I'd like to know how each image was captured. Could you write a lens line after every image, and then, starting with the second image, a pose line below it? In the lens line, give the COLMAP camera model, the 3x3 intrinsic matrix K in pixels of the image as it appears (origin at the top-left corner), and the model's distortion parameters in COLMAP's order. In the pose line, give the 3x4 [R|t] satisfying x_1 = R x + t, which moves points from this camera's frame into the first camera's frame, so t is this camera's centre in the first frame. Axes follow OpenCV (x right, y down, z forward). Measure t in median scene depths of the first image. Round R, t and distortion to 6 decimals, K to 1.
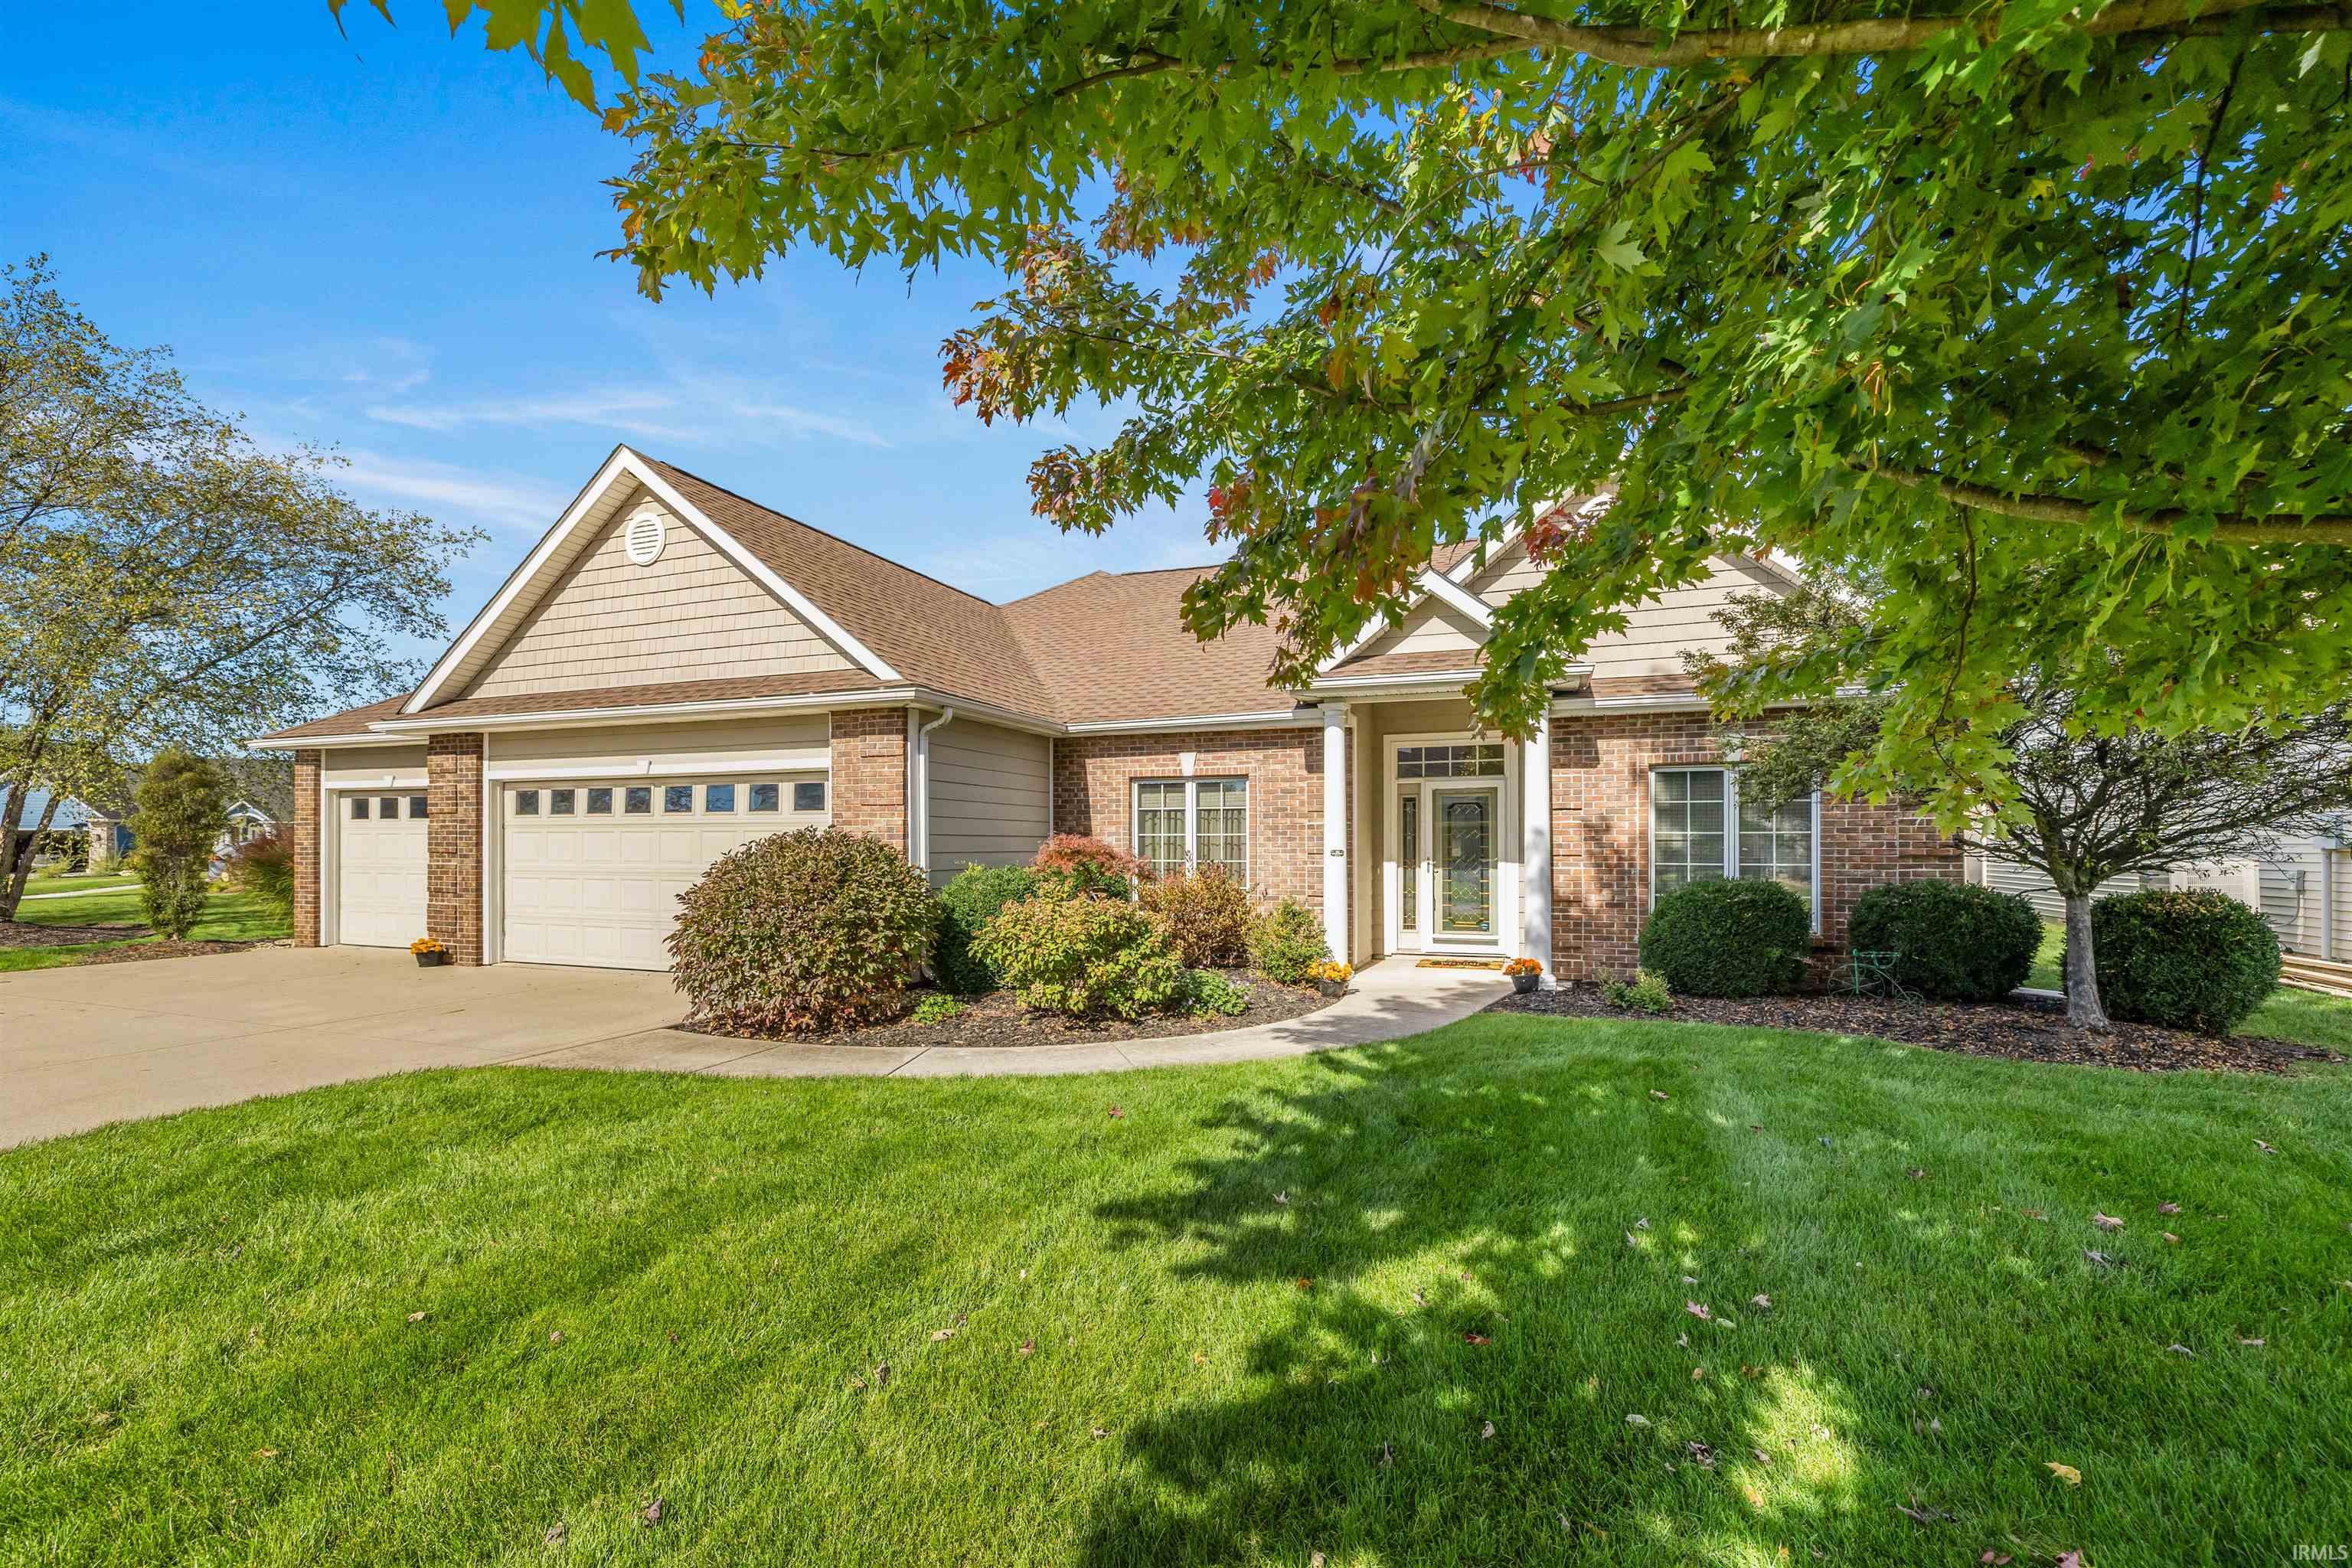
lens RADIAL K [[986.5, 0, 1143.5], [0, 986.5, 827.8], [0, 0, 1]] dist [0.002993, -0.000125]
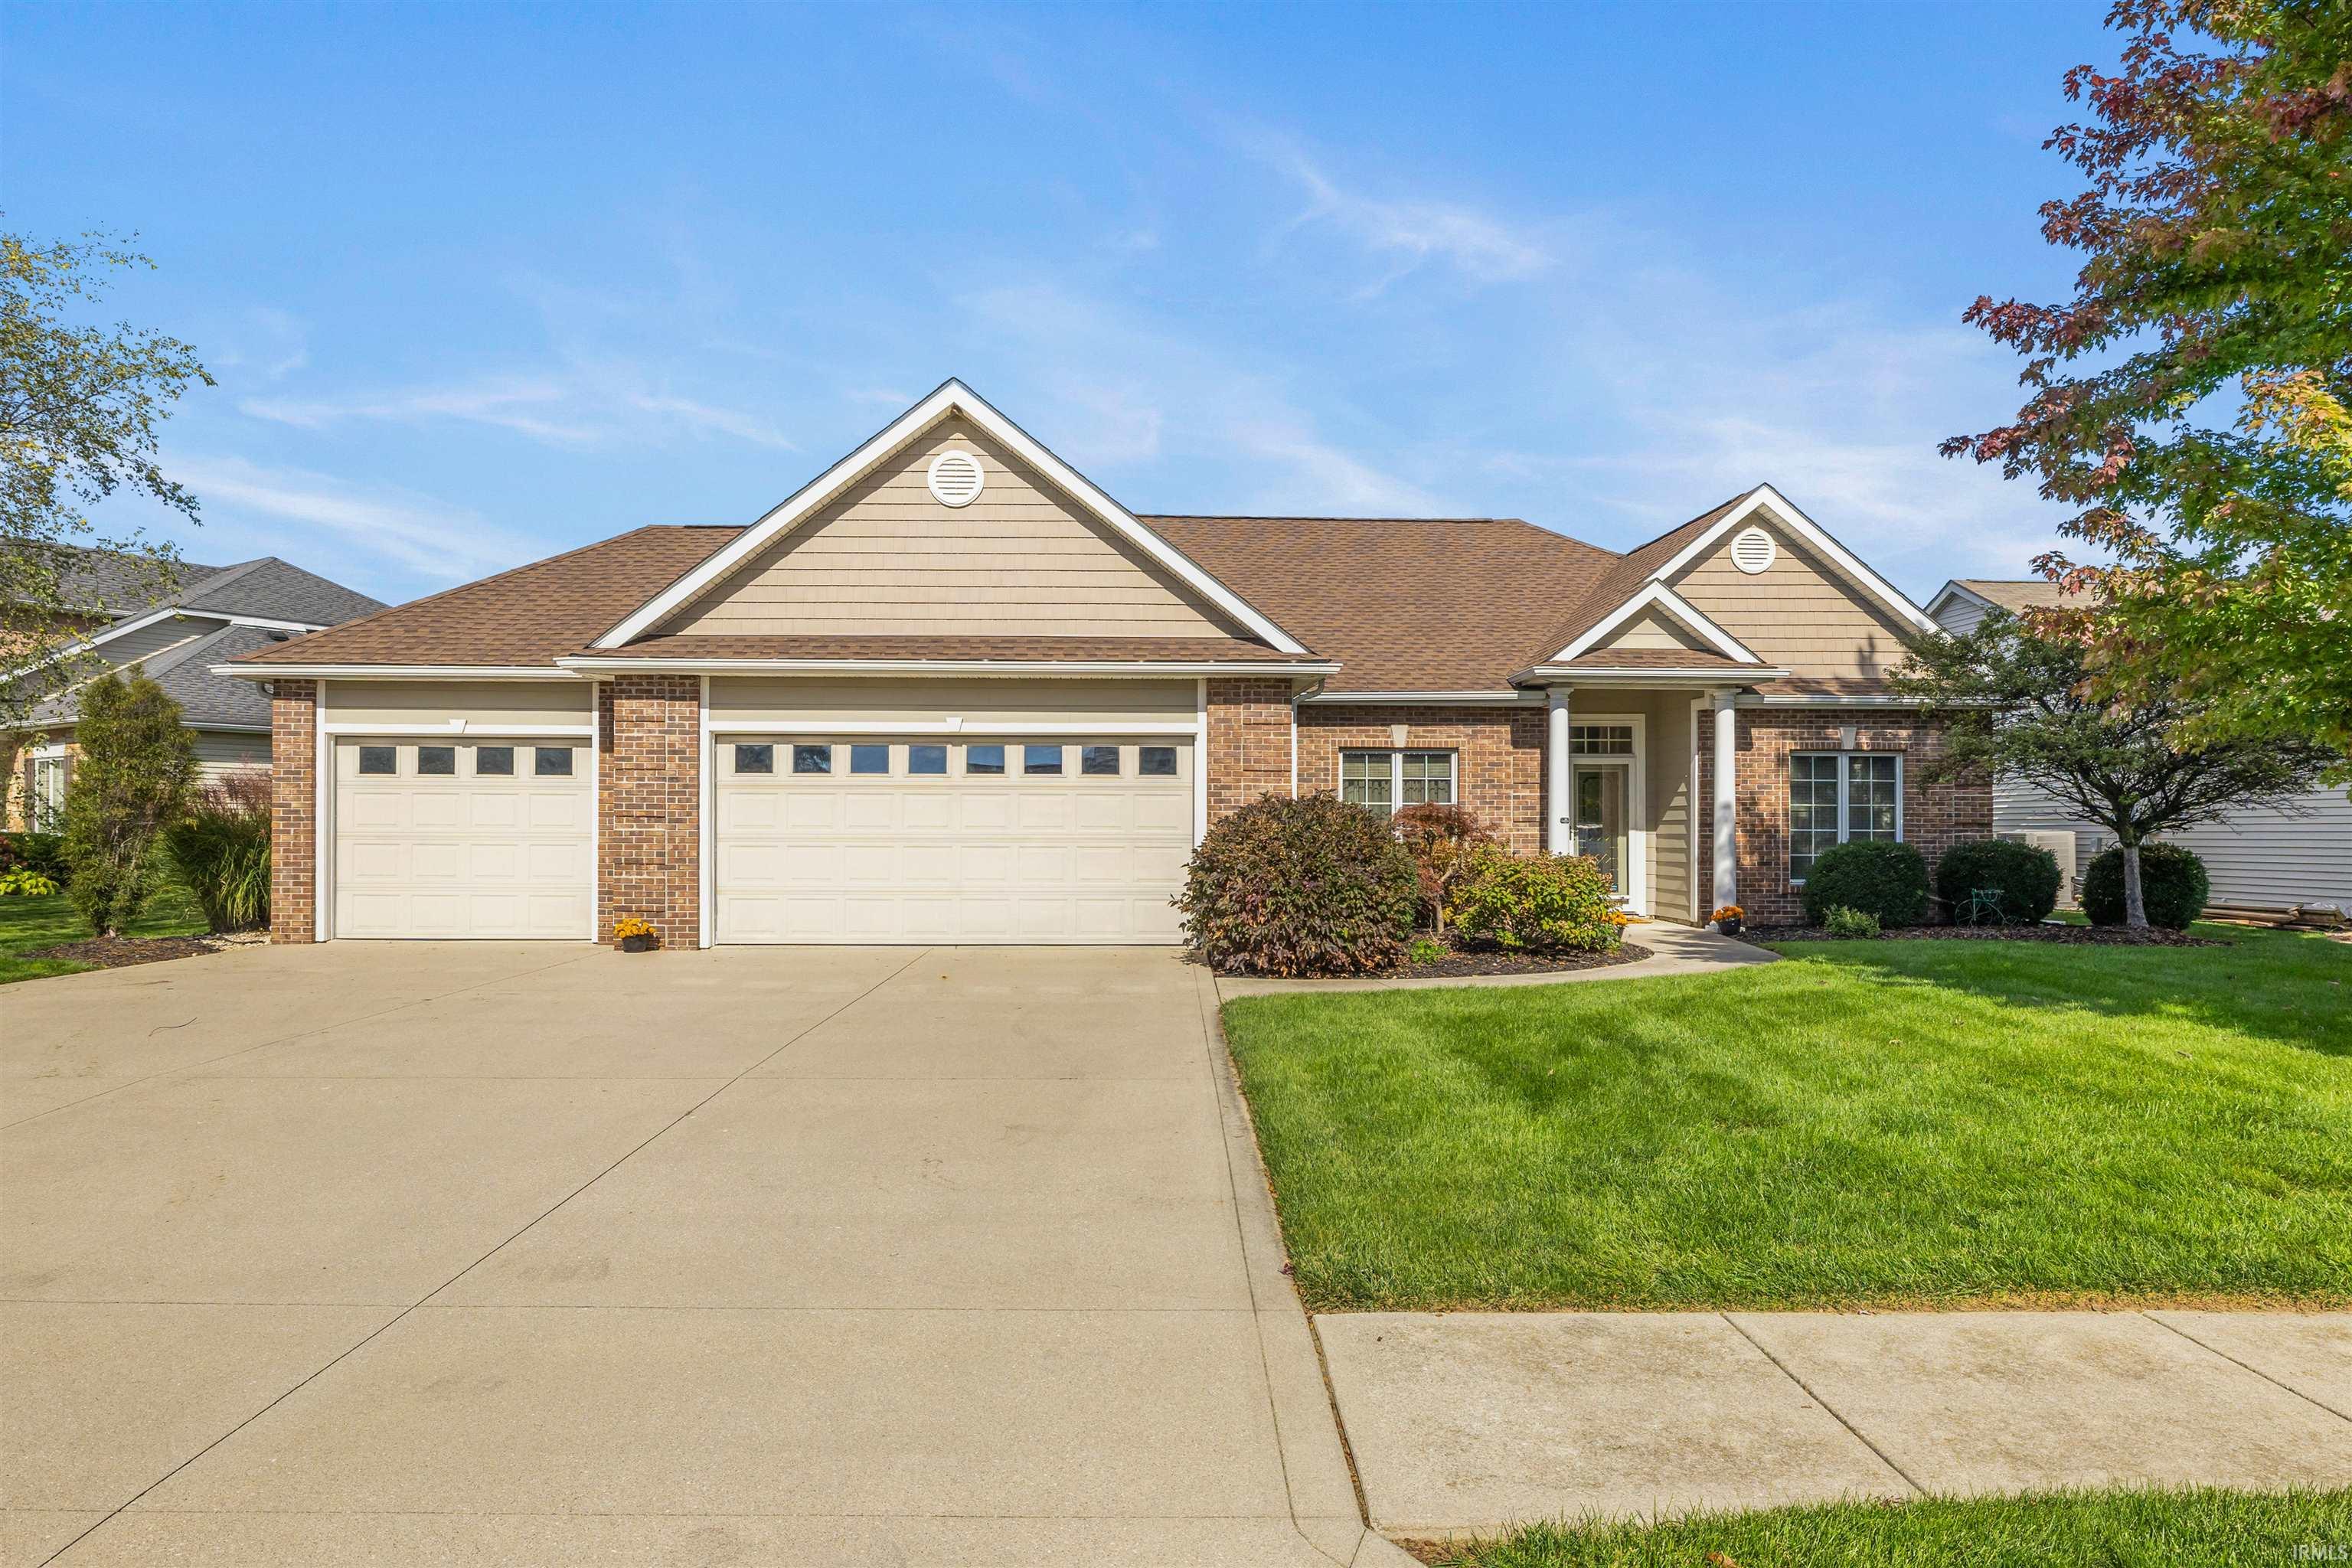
lens RADIAL K [[1290.9, 0, 1177.8], [0, 1290.9, 793.1], [0, 0, 1]] dist [0.003566, 0.000053]
pose [[0.926475, 0.012885, 0.376136, -0.717159], [-0.009910, 0.999902, -0.009843, 0.011956], [-0.376226, 0.005392, 0.926512, -0.186884]]
